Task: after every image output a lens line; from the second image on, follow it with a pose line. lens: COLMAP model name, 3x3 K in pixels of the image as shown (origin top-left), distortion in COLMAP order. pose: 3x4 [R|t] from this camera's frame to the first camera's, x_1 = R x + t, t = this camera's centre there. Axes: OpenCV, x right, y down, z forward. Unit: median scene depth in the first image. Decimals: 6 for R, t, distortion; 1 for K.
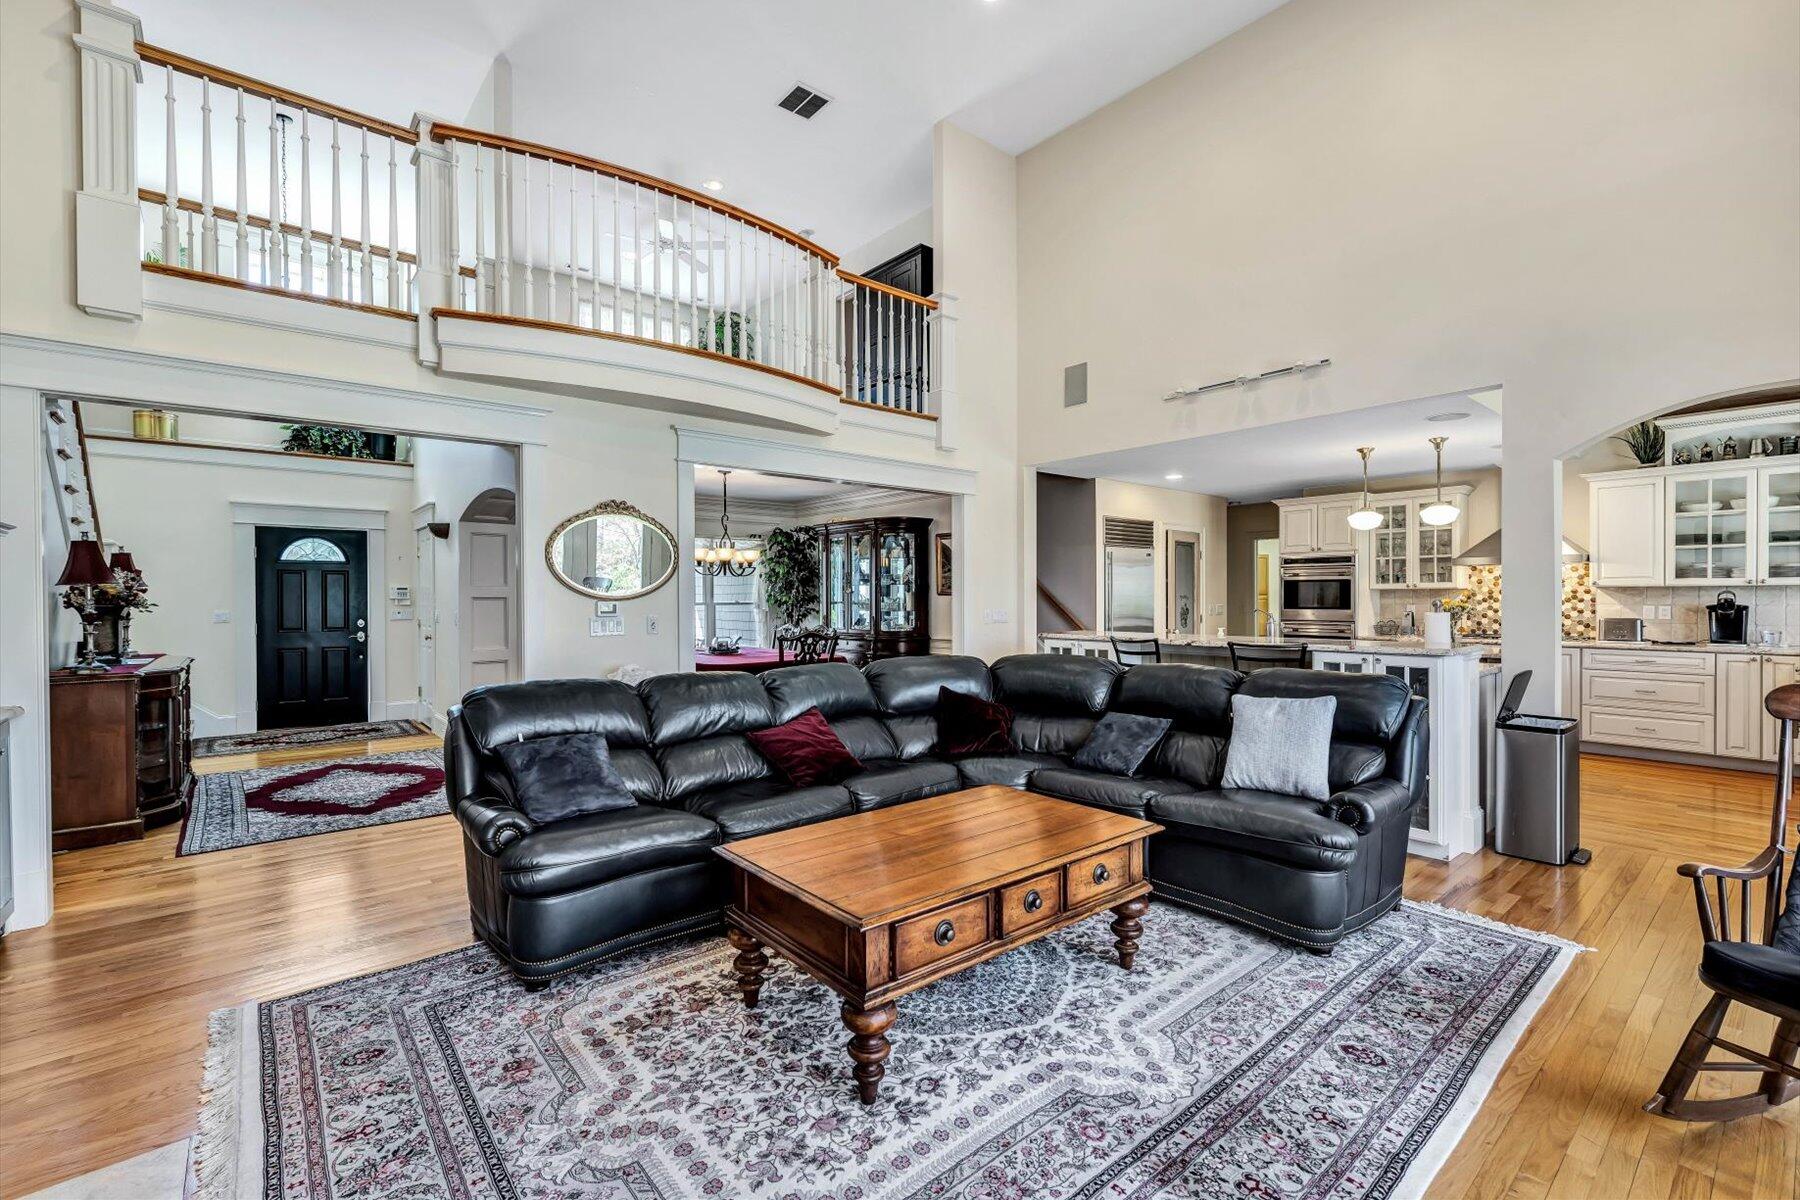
lens RADIAL K [[784.5, 0, 897.9], [0, 784.5, 592.6], [0, 0, 1]] dist [-0.000299, 0.000313]
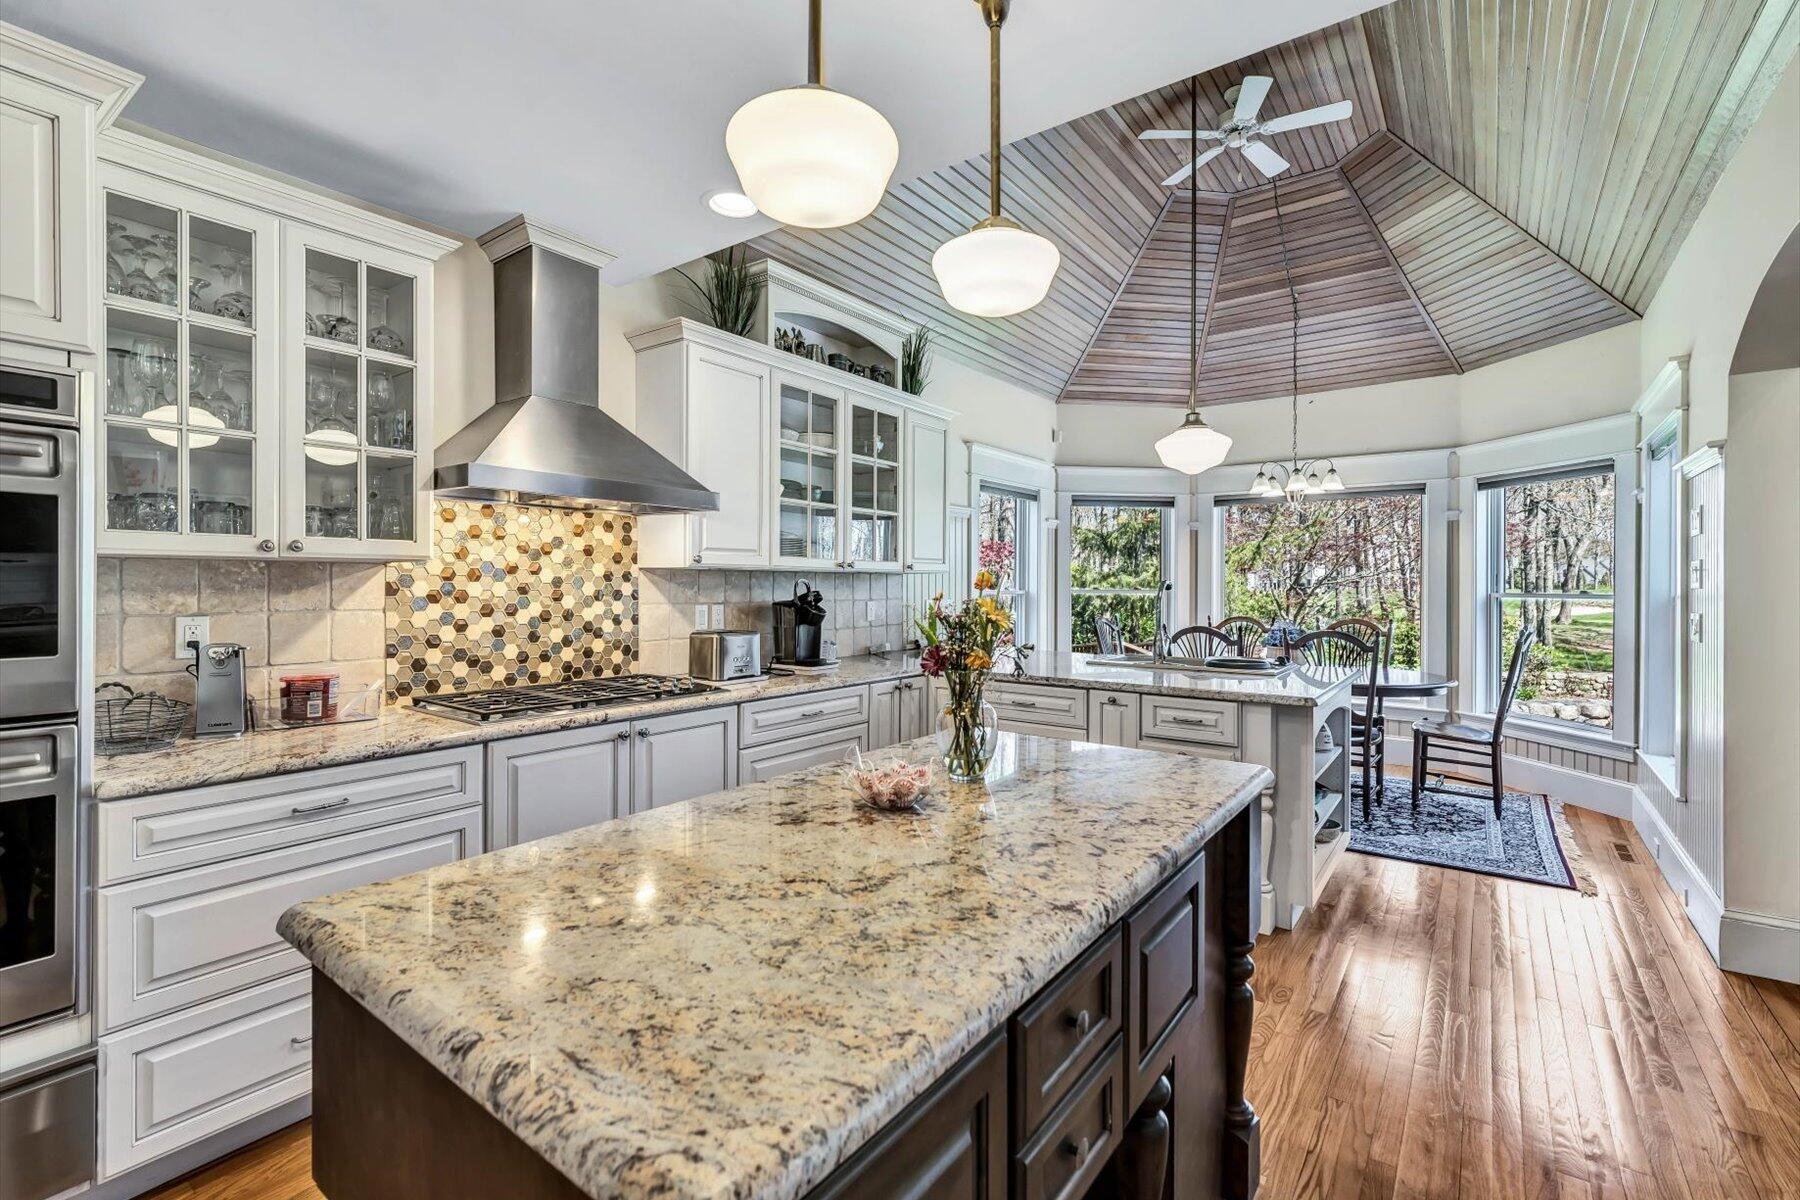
lens RADIAL K [[784.5, 0, 897.9], [0, 784.5, 592.6], [0, 0, 1]] dist [-0.000299, 0.000313]
pose [[-0.221388, -0.005757, 0.975169, 0.362222], [-0.006901, 0.999967, 0.004337, 0.004531], [-0.975161, -0.005770, -0.221420, 0.882902]]
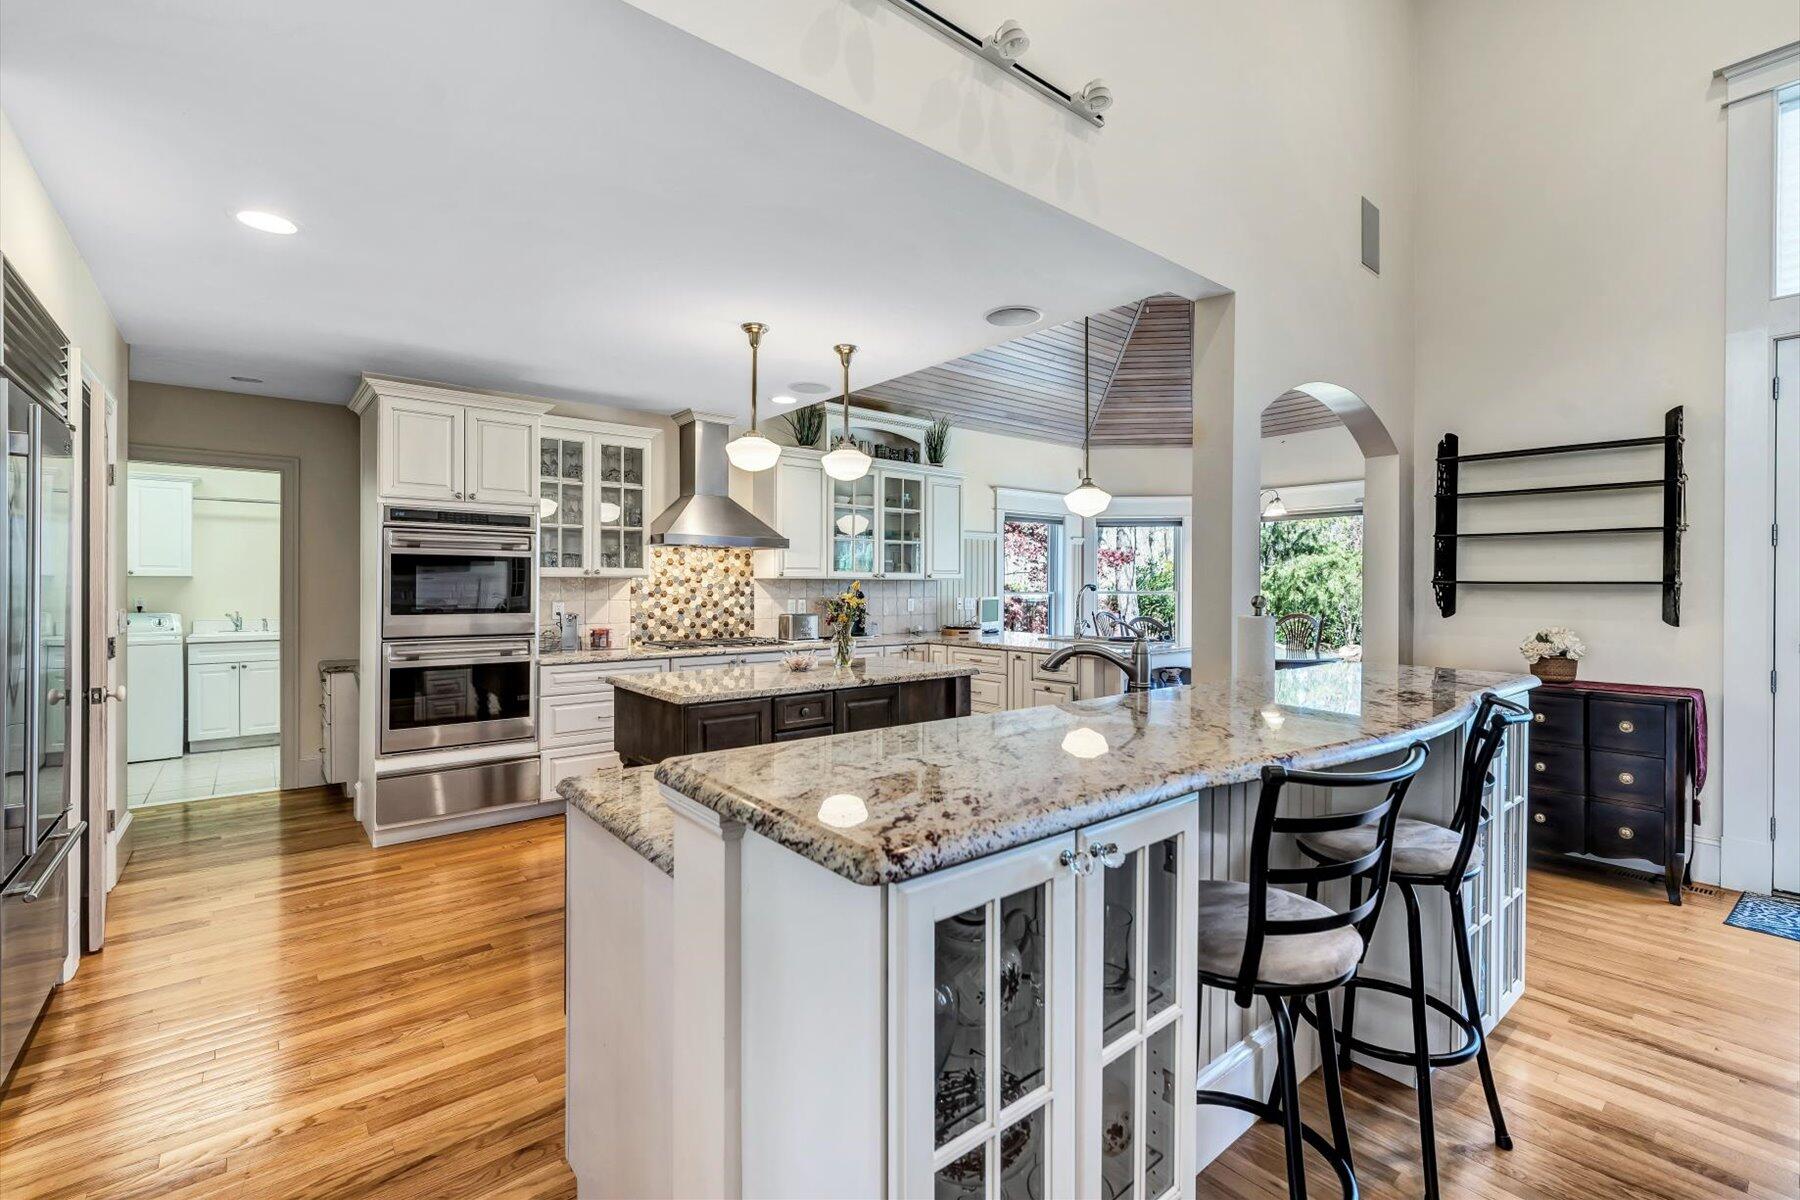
lens RADIAL K [[775.5, 0, 900.5], [0, 775.5, 592.0], [0, 0, 1]] dist [0.000350, 0.000071]
pose [[0.016423, -0.001228, 0.999864, 0.034919], [-0.006262, 0.999980, 0.001331, 0.005122], [-0.999846, -0.006283, 0.016415, 0.764857]]
